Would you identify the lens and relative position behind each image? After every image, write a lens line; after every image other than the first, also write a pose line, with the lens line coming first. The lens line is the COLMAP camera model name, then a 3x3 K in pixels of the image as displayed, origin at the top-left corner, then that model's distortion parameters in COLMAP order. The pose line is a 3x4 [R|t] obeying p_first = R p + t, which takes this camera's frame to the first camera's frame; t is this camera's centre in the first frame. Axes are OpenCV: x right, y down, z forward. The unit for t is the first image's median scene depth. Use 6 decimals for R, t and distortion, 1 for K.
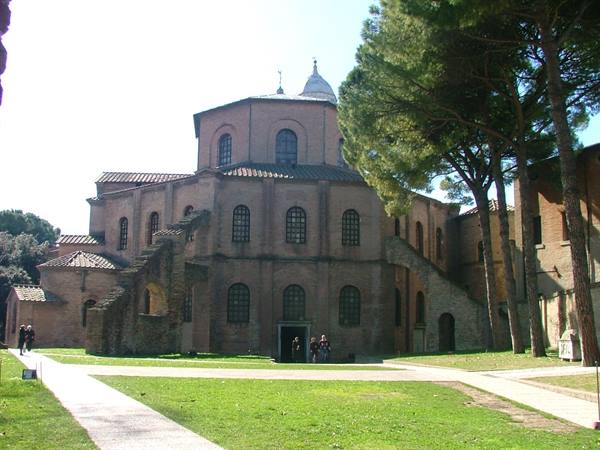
lens RADIAL K [[670.1, 0, 299.4], [0, 670.1, 223.0], [0, 0, 1]] dist [-0.130527, 0.000000]
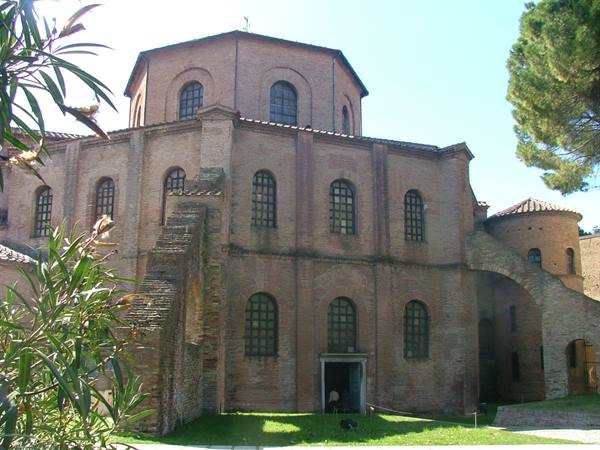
lens RADIAL K [[670.1, 0, 300.7], [0, 670.1, 227.6], [0, 0, 1]] dist [-0.130527, 0.000000]
pose [[0.960497, 0.050742, 0.273624, -0.225338], [-0.039687, 0.998162, -0.045792, 0.055665], [-0.275445, 0.033124, 0.960746, 0.382566]]
